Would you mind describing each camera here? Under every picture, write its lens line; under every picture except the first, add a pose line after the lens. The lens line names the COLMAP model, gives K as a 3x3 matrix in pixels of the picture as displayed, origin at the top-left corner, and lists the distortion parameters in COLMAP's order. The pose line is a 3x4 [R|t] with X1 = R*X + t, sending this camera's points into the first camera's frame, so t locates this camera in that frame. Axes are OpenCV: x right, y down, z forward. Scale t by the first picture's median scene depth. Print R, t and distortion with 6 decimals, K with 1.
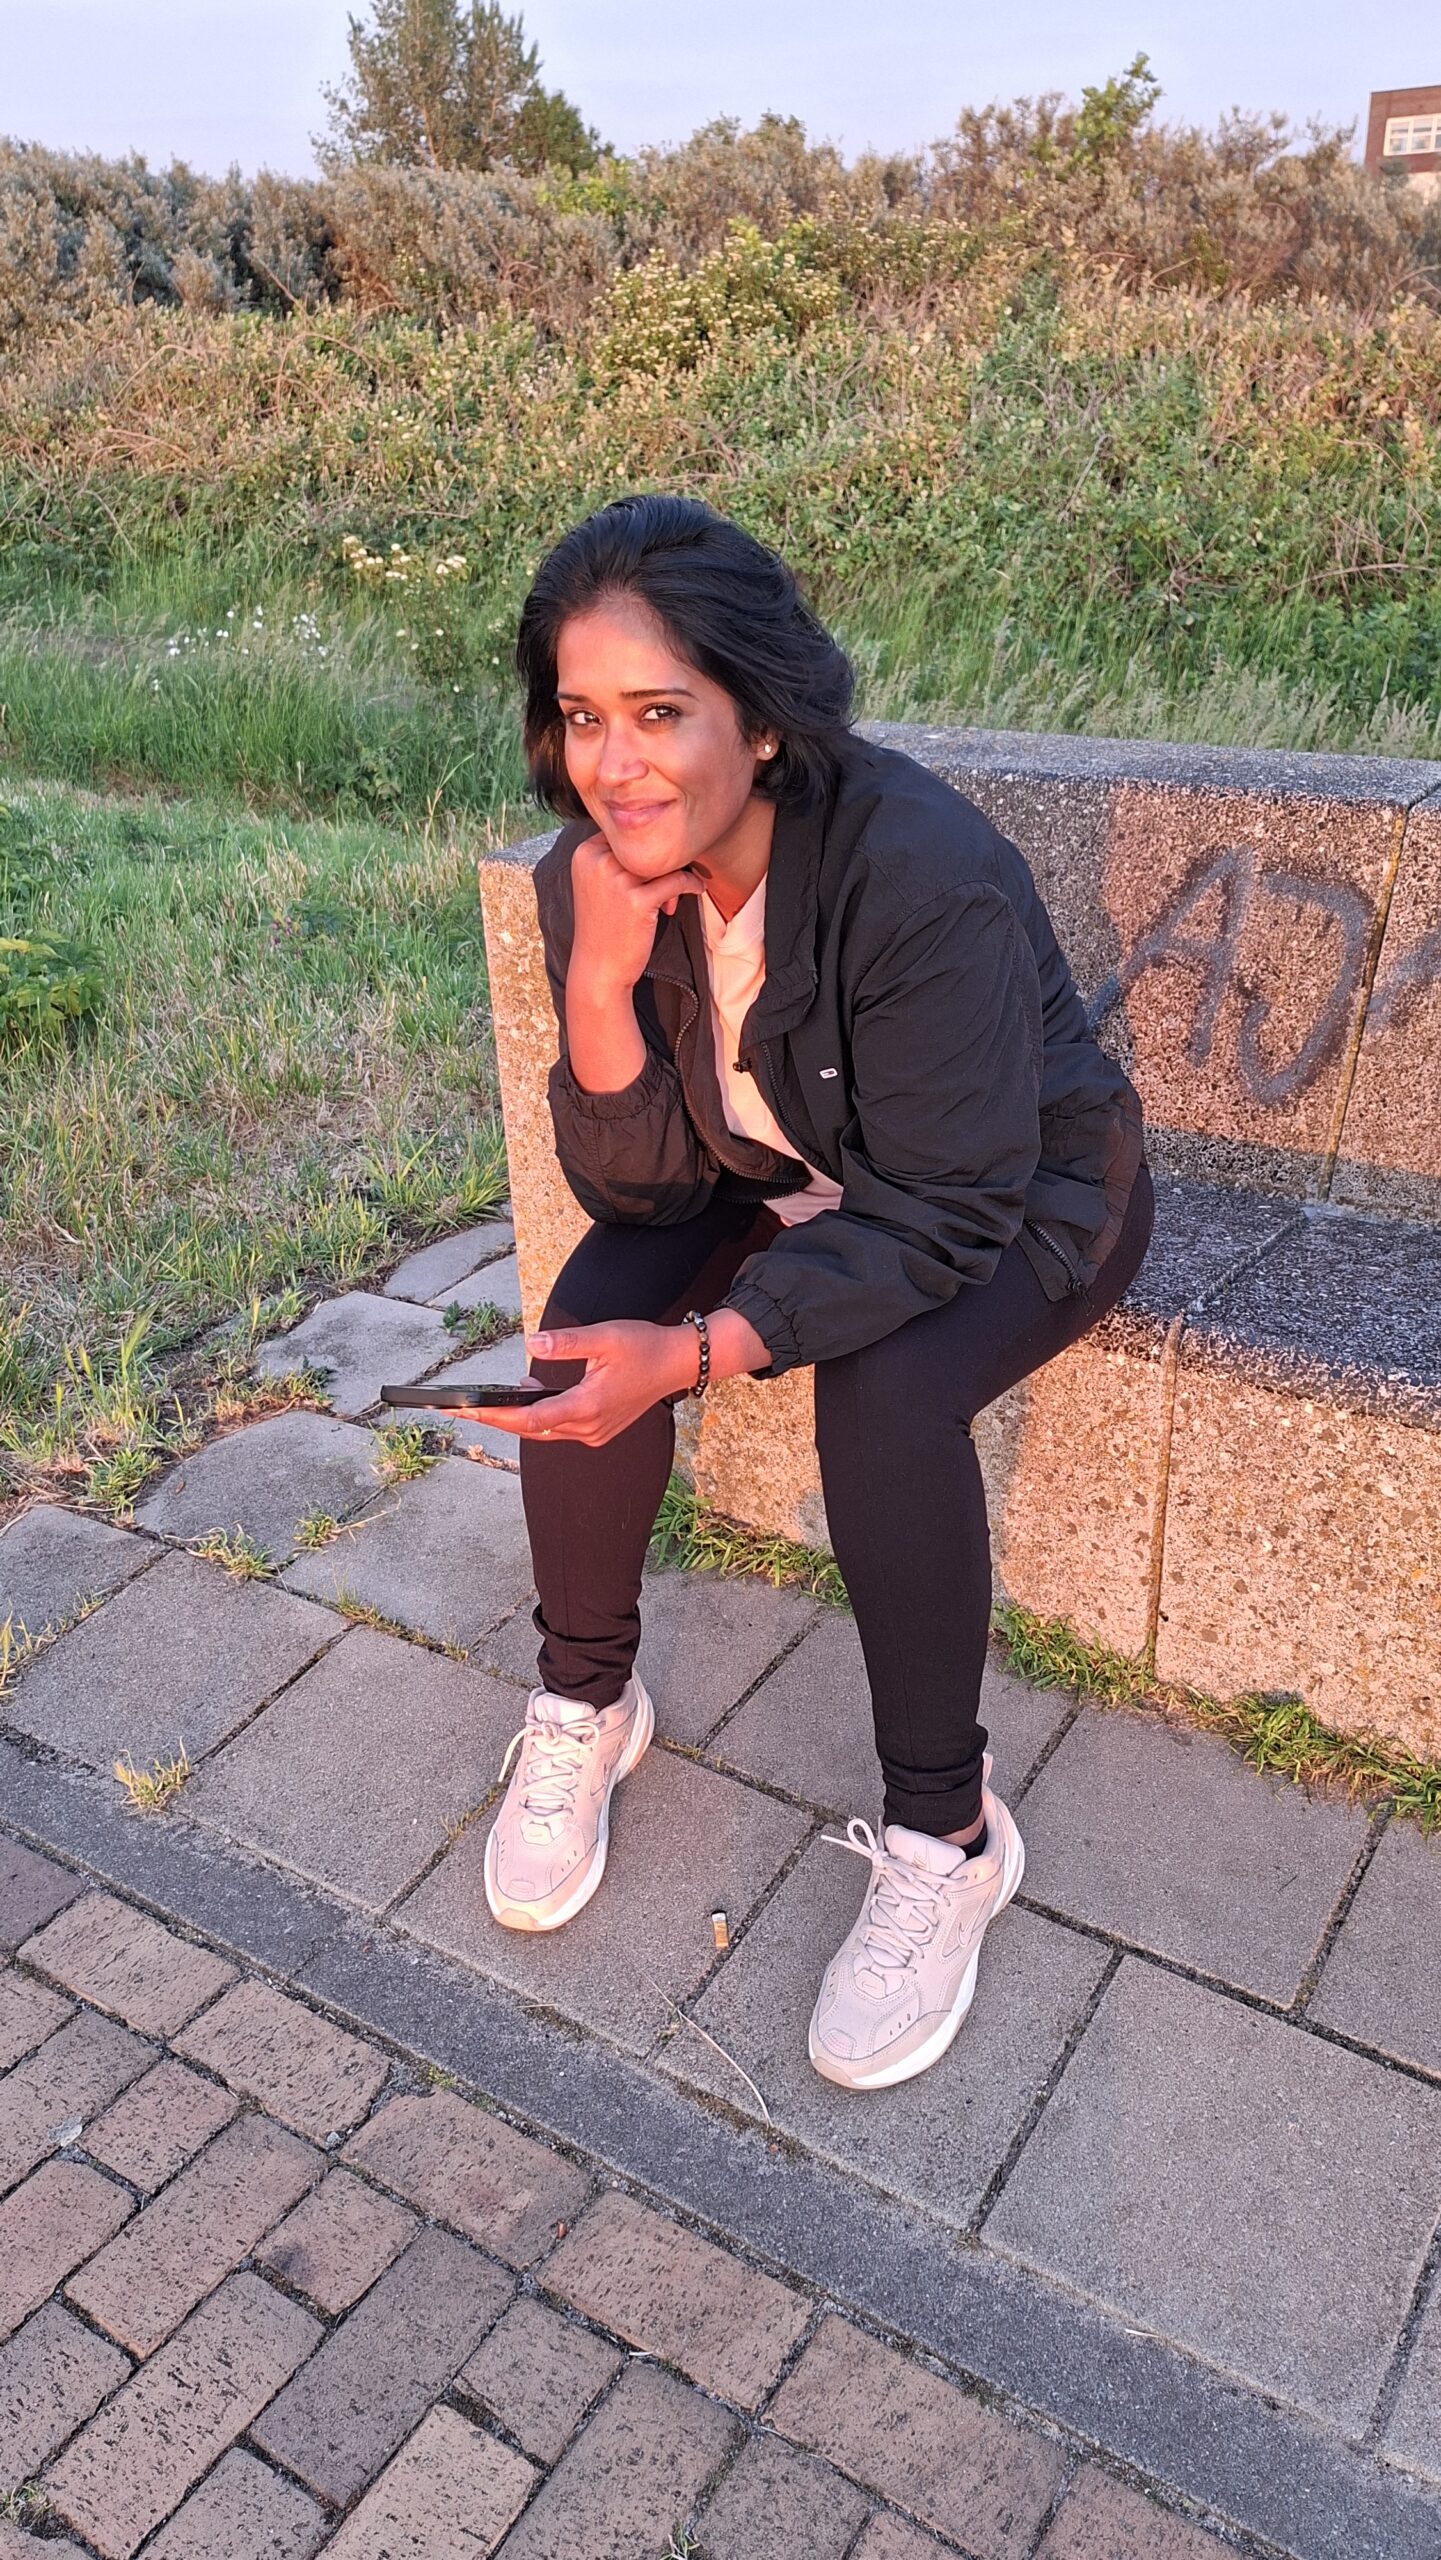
lens RADIAL K [[1856.4, 0, 728.1], [0, 1856.4, 1298.3], [0, 0, 1]] dist [0.046369, -0.041237]
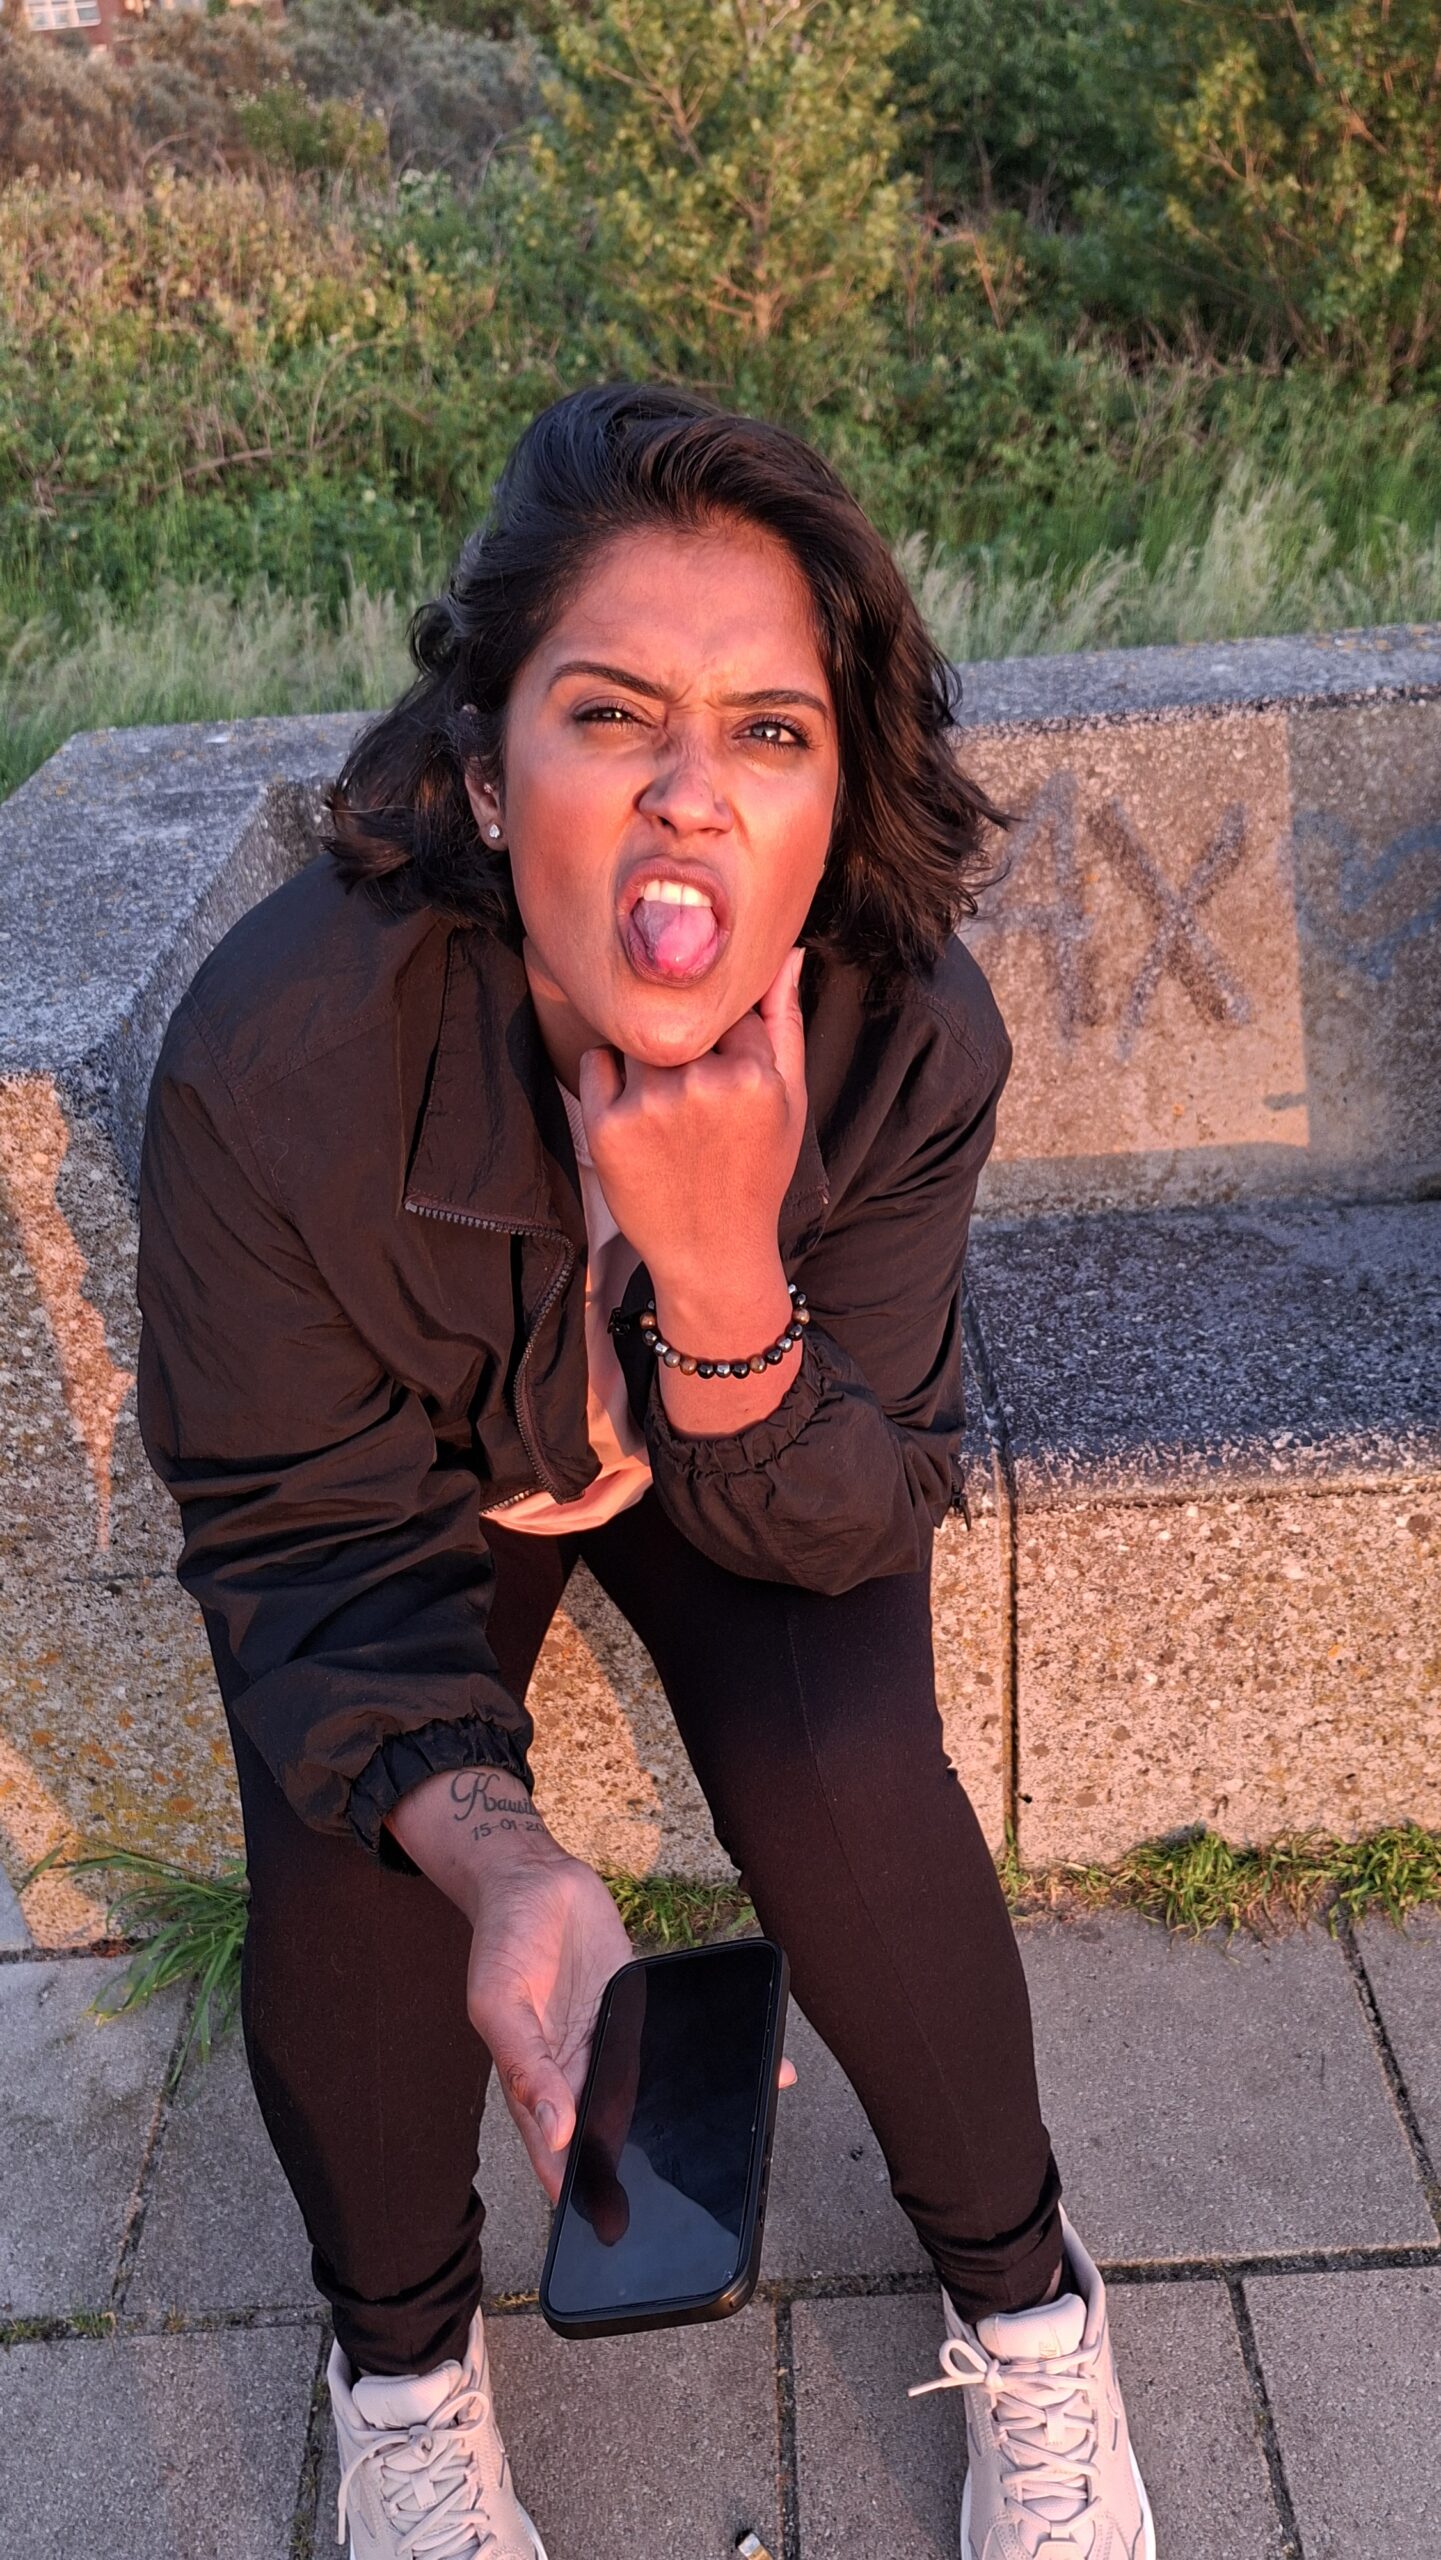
lens RADIAL K [[1856.4, 0, 712.3], [0, 1856.4, 1263.3], [0, 0, 1]] dist [0.046369, -0.041237]
pose [[0.826451, -0.305069, 0.473192, -0.188760], [0.289822, 0.951083, 0.106980, -0.175622], [-0.482681, 0.048728, 0.874440, 0.383230]]
